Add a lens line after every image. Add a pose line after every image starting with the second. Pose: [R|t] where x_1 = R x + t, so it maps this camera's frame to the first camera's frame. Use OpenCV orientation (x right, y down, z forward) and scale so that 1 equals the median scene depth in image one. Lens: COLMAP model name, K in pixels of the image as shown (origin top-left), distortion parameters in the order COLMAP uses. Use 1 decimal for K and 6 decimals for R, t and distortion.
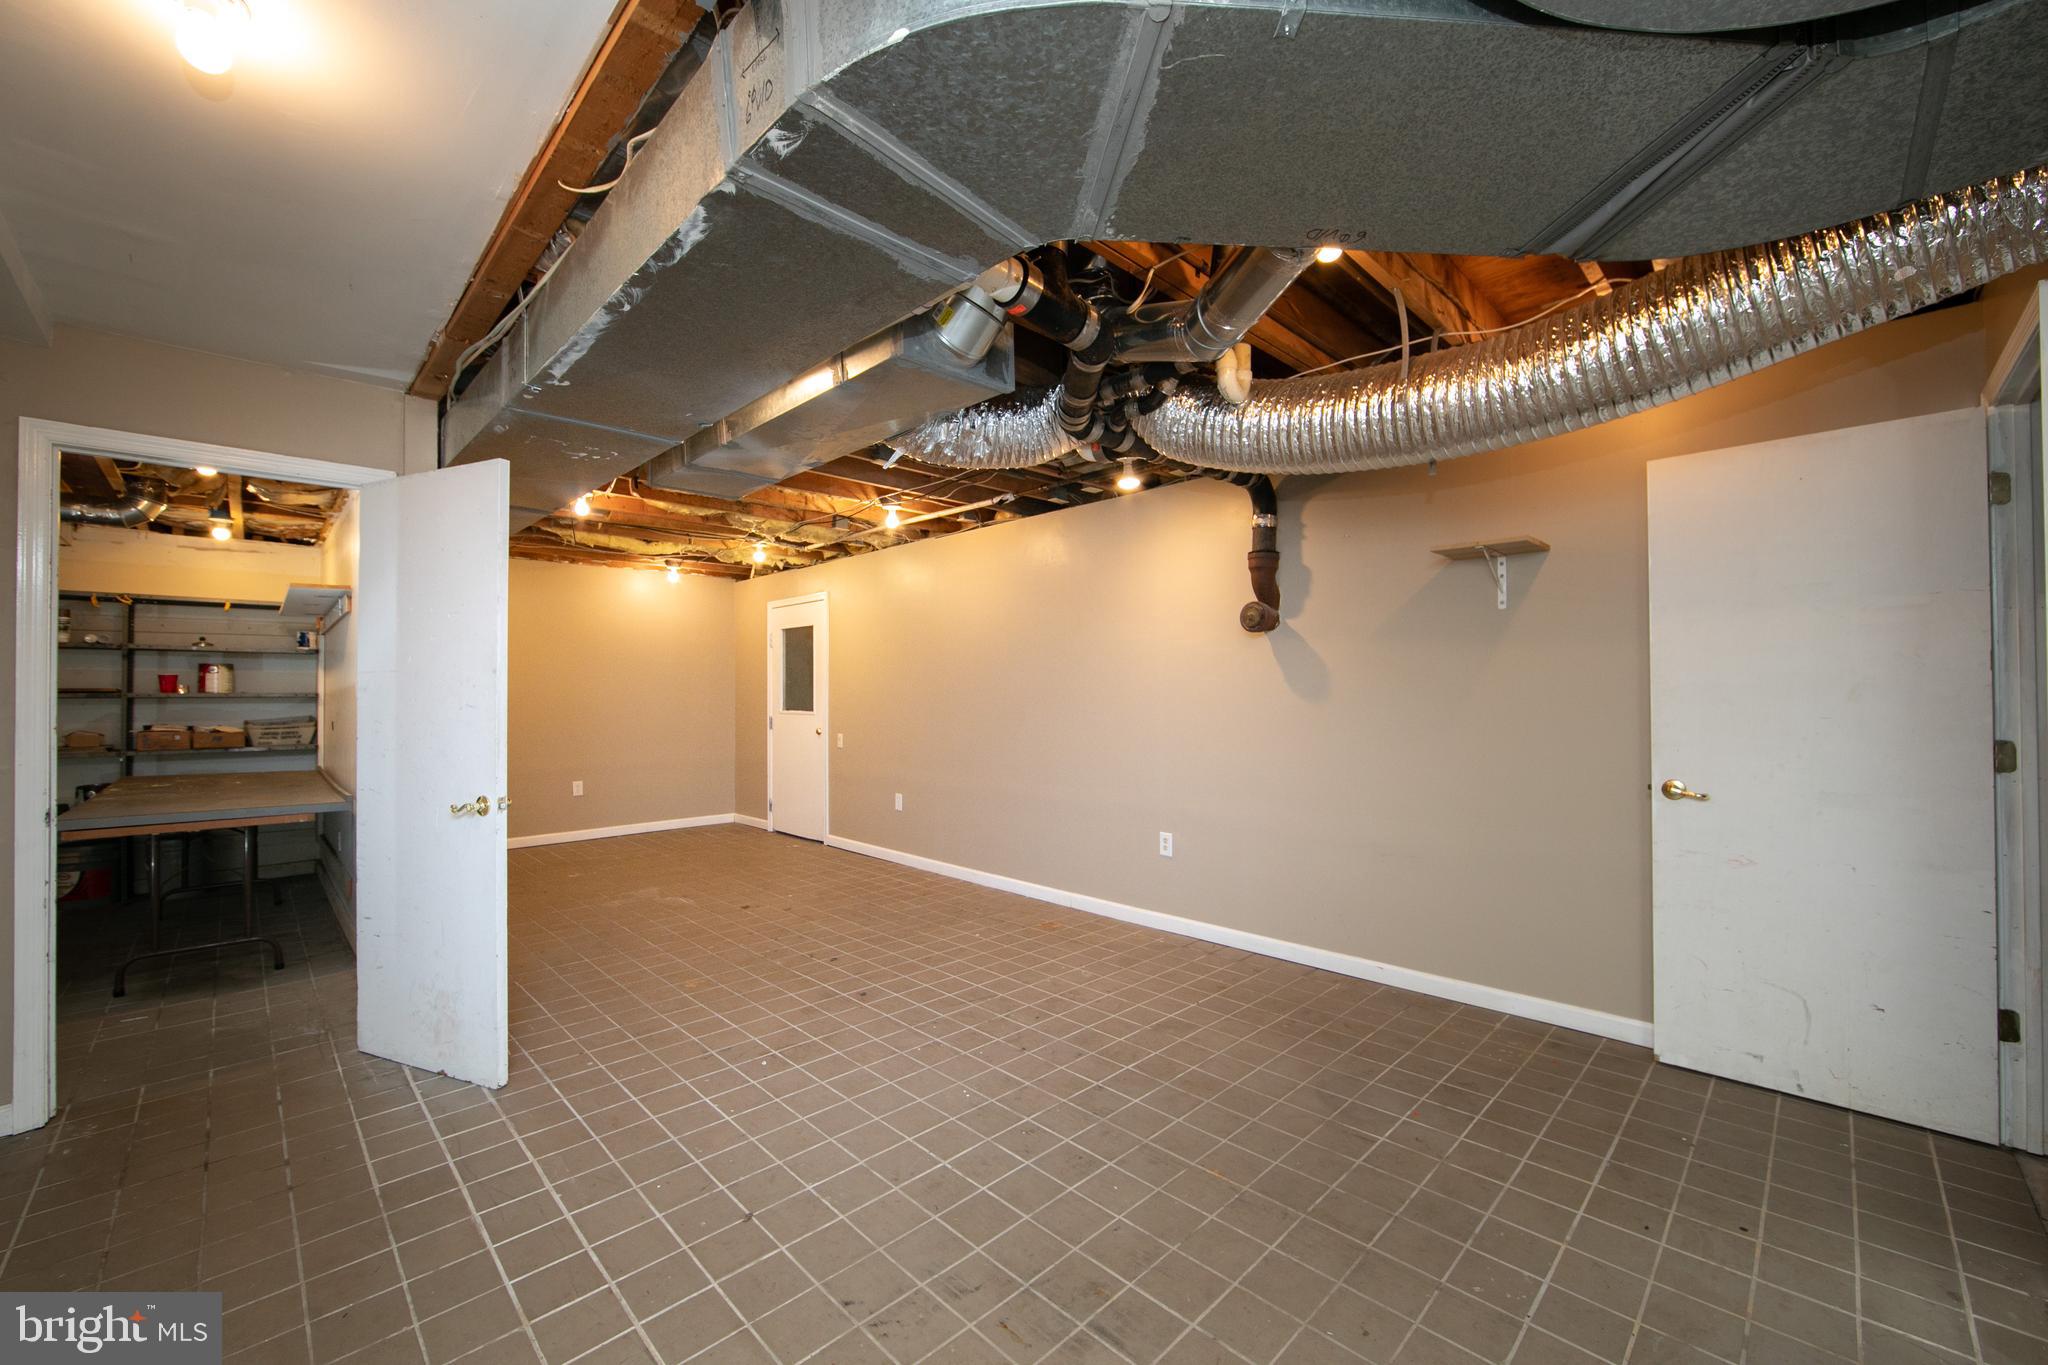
lens RADIAL K [[805.9, 0, 1028.1], [0, 805.9, 689.8], [0, 0, 1]] dist [-0.005359, -0.000344]
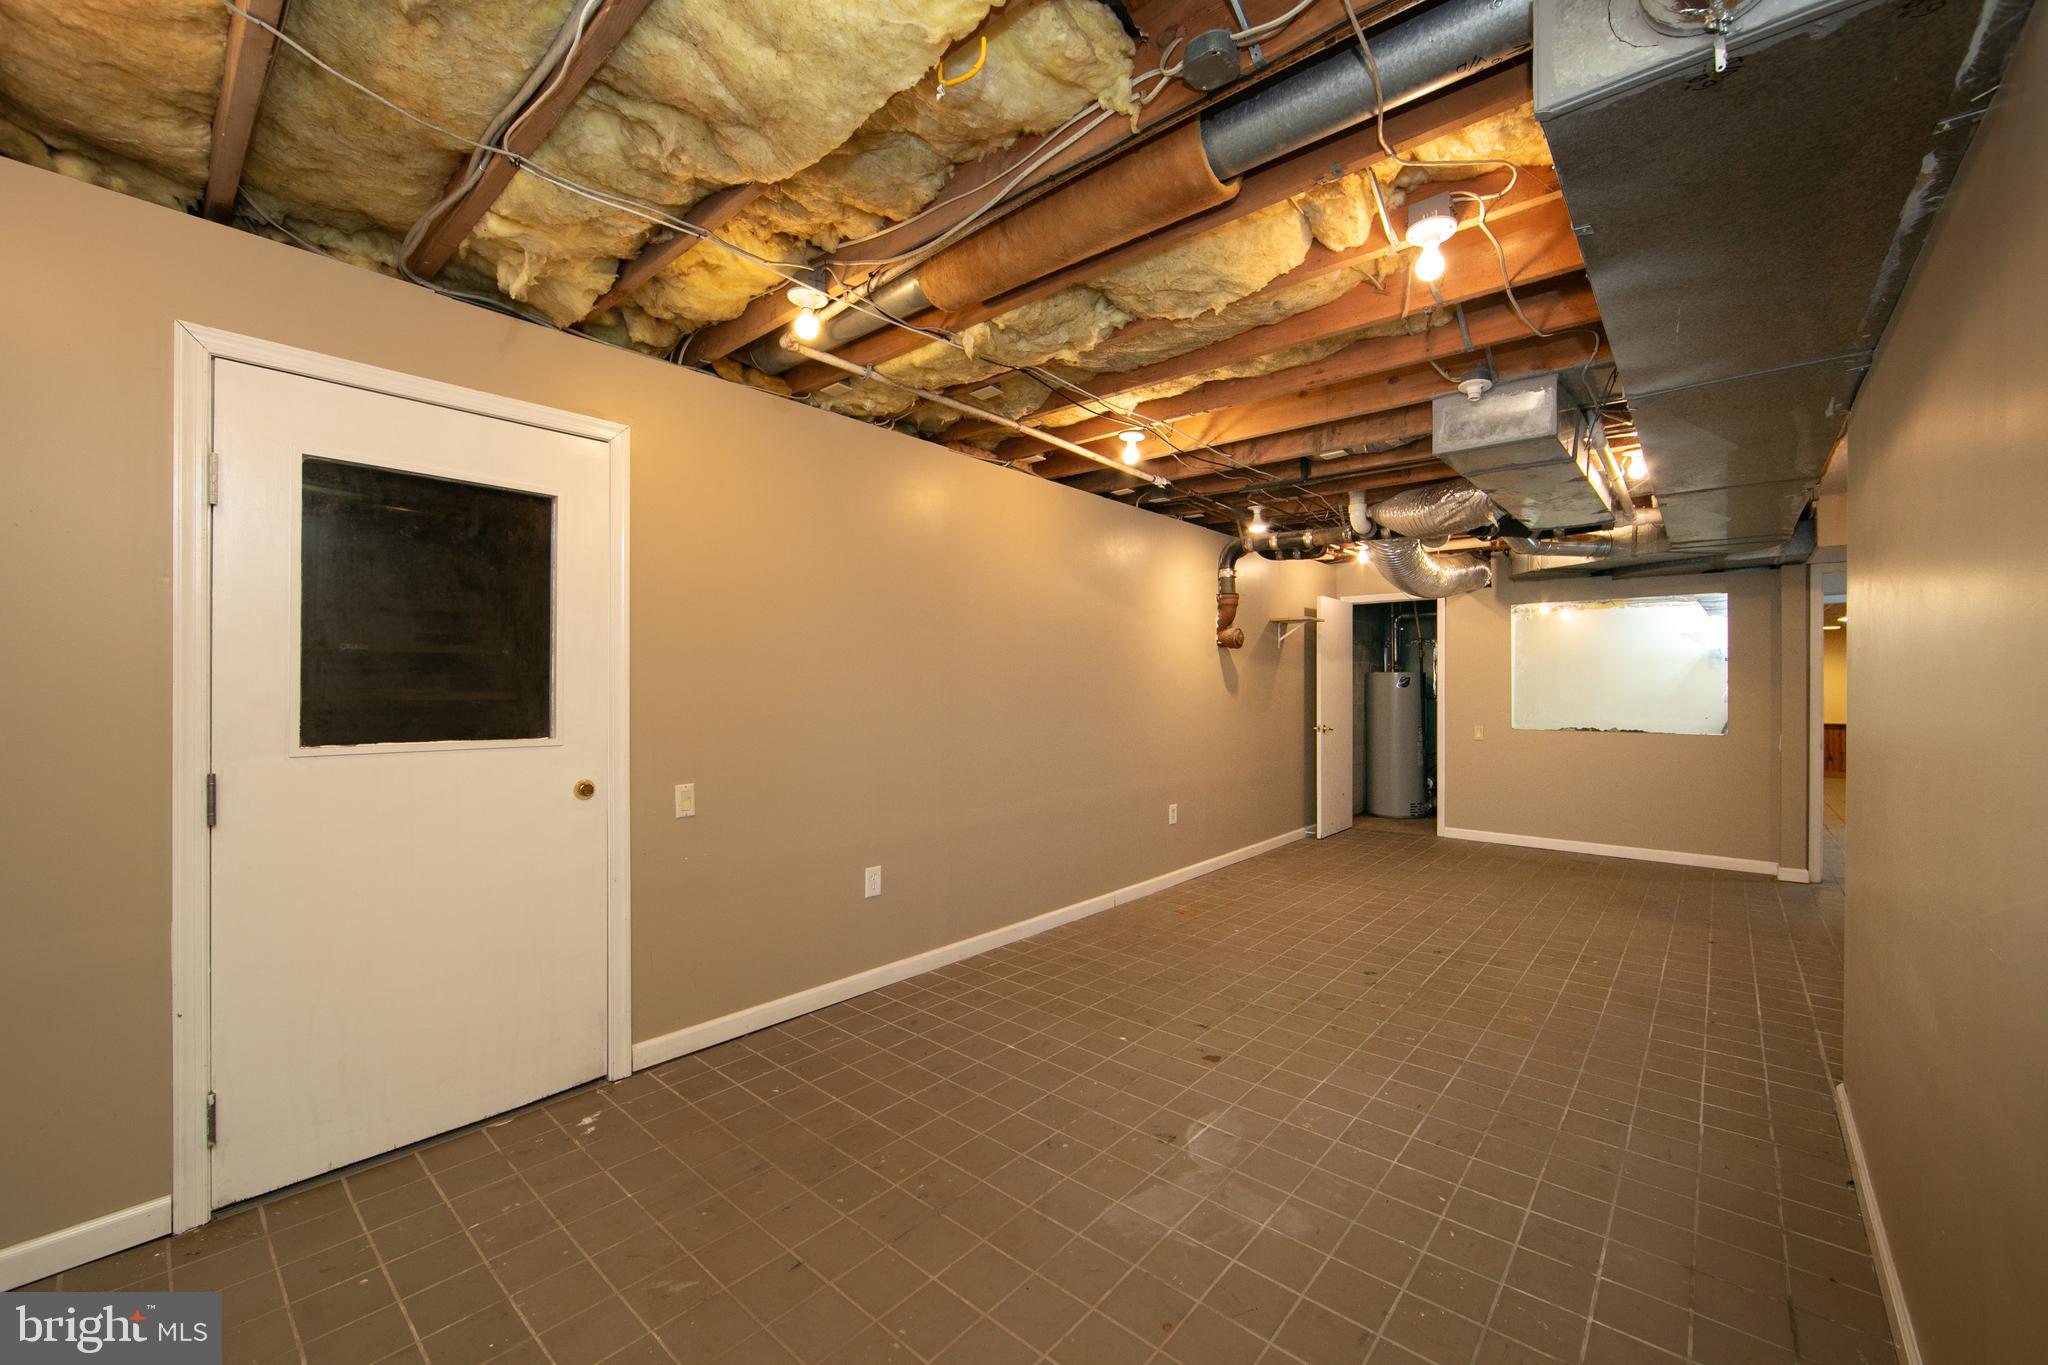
lens RADIAL K [[805.9, 0, 1027.2], [0, 805.9, 684.1], [0, 0, 1]] dist [-0.005359, -0.000344]
pose [[-0.076580, 0.006788, 0.997040, -1.024705], [-0.009308, 0.999928, -0.007522, 0.006813], [-0.997020, -0.009856, -0.076511, 1.312885]]
